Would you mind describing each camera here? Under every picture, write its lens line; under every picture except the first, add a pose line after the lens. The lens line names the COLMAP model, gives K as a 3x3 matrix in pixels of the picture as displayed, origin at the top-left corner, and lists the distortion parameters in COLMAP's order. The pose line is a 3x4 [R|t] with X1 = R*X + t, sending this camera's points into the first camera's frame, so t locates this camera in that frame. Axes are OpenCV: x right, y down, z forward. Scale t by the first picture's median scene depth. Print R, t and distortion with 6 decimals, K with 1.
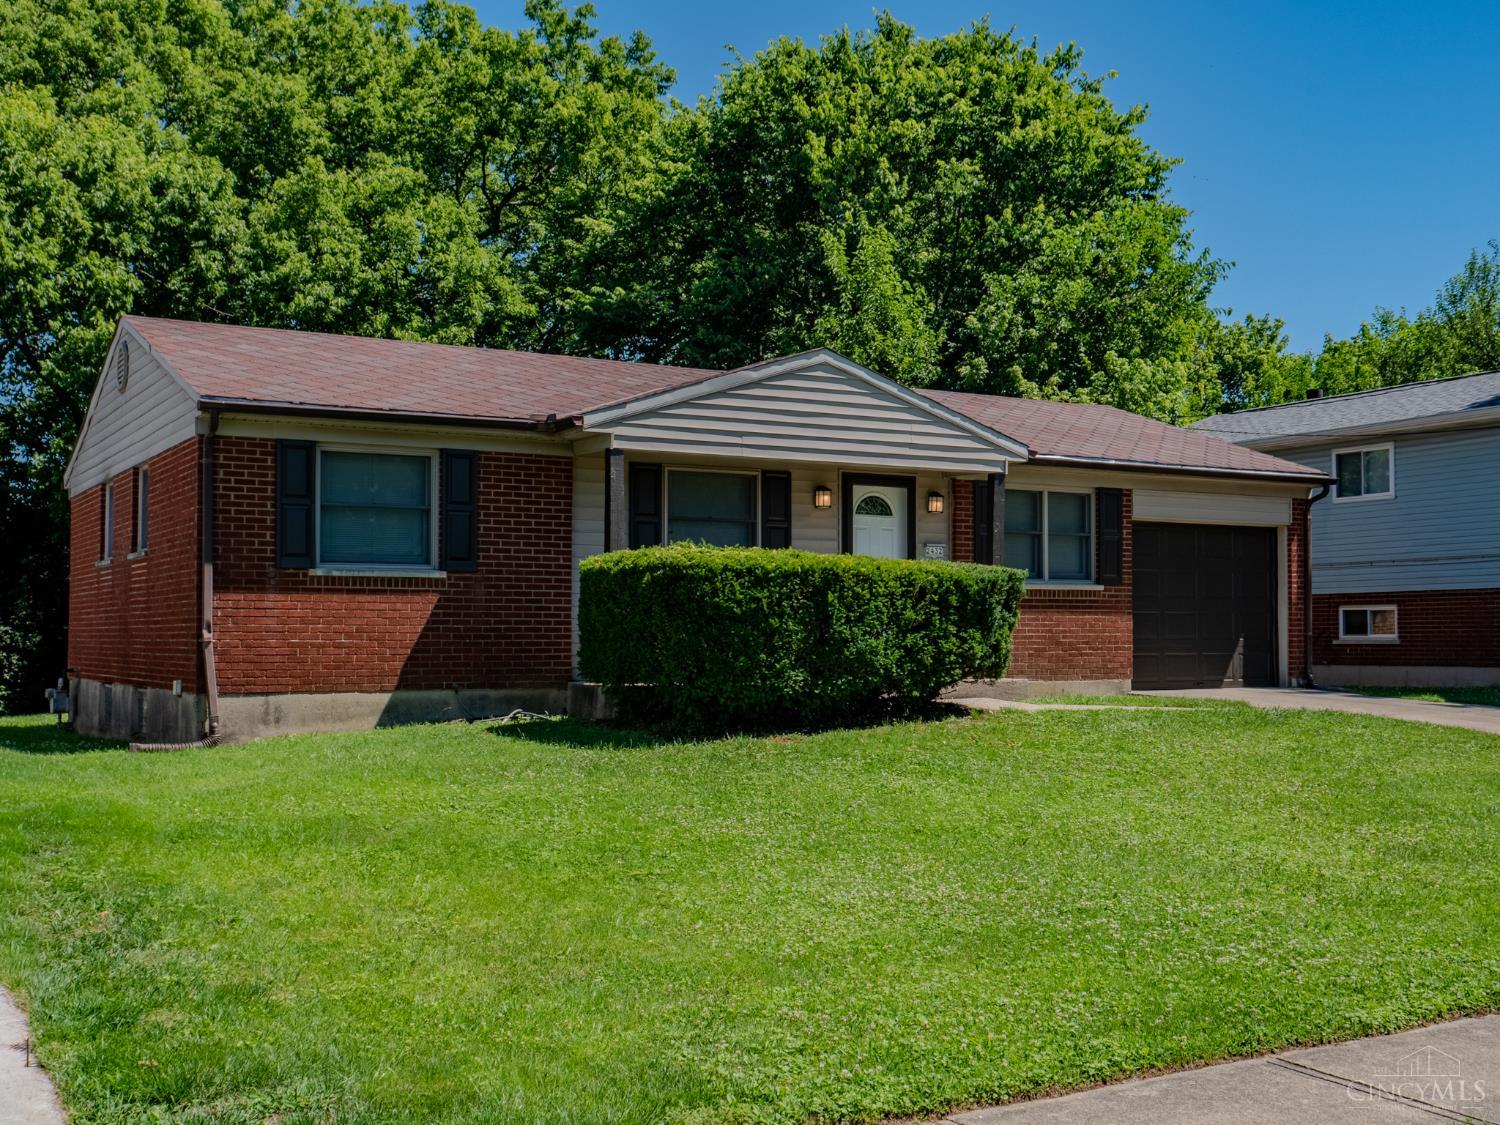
lens RADIAL K [[1603.4, 0, 750.0], [0, 1603.4, 562.5], [0, 0, 1]] dist [0.213171, 0.002393]
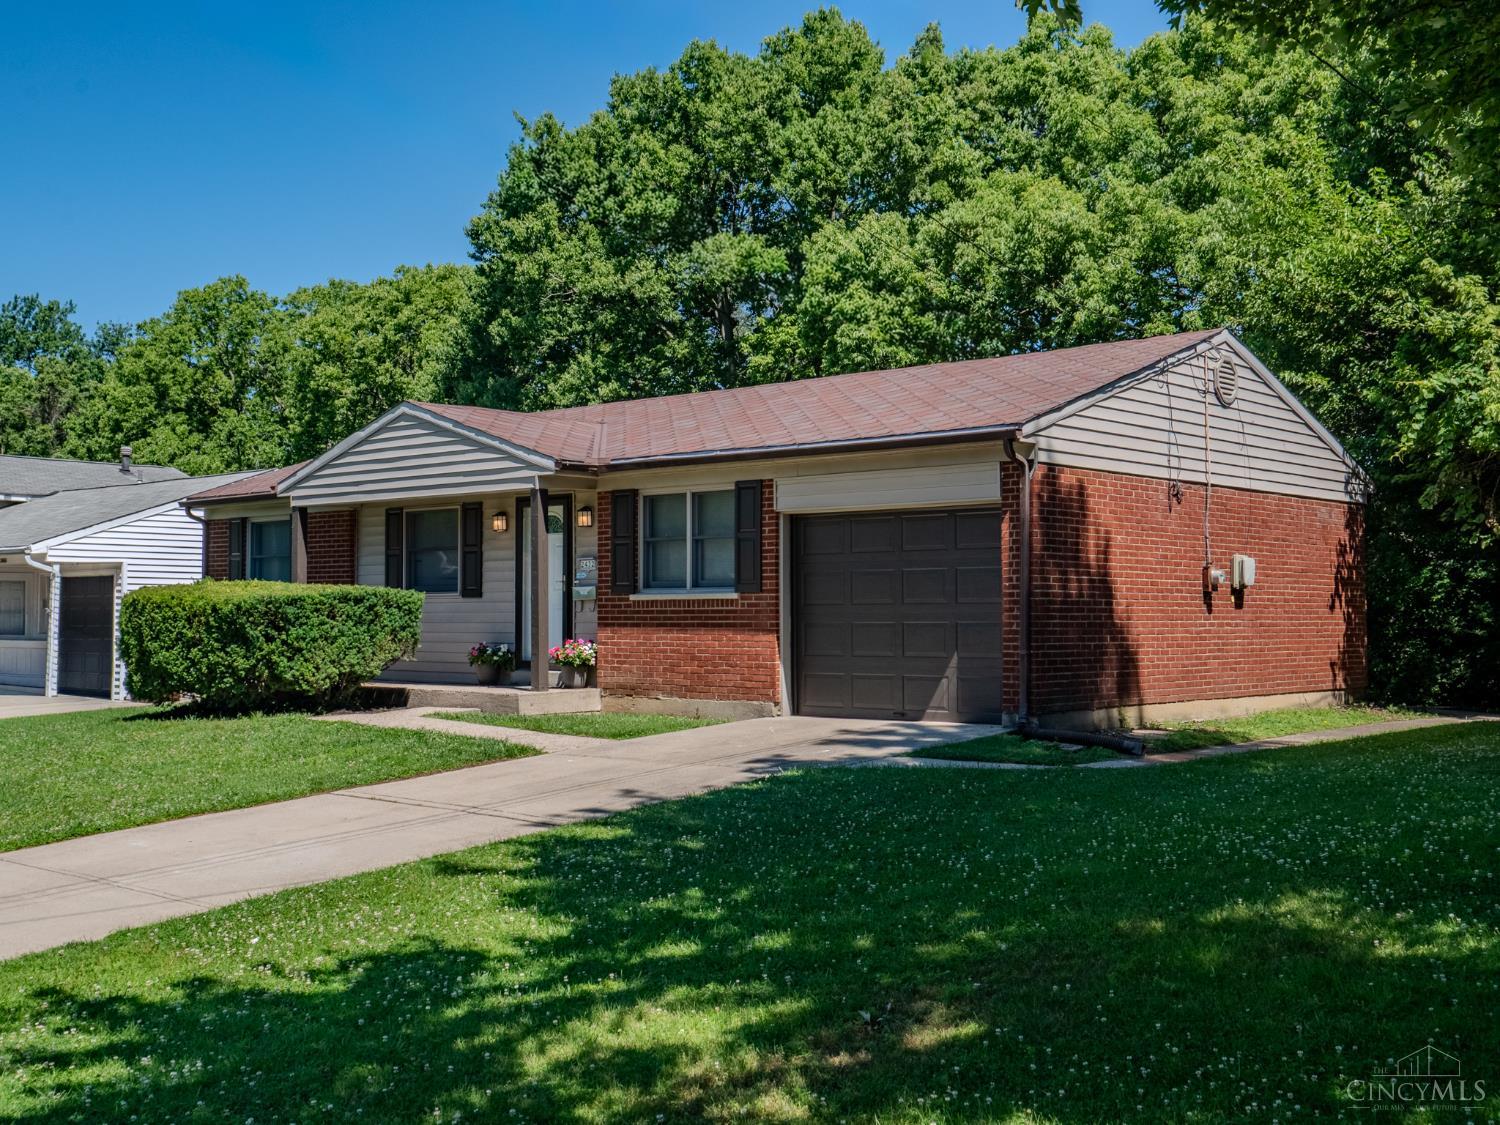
lens RADIAL K [[1603.4, 0, 750.0], [0, 1603.4, 562.5], [0, 0, 1]] dist [0.213171, 0.002393]
pose [[0.292485, -0.031203, -0.955761, 1.060275], [0.040875, 0.998962, -0.020105, 0.015435], [0.955396, -0.033186, 0.293457, 0.761086]]
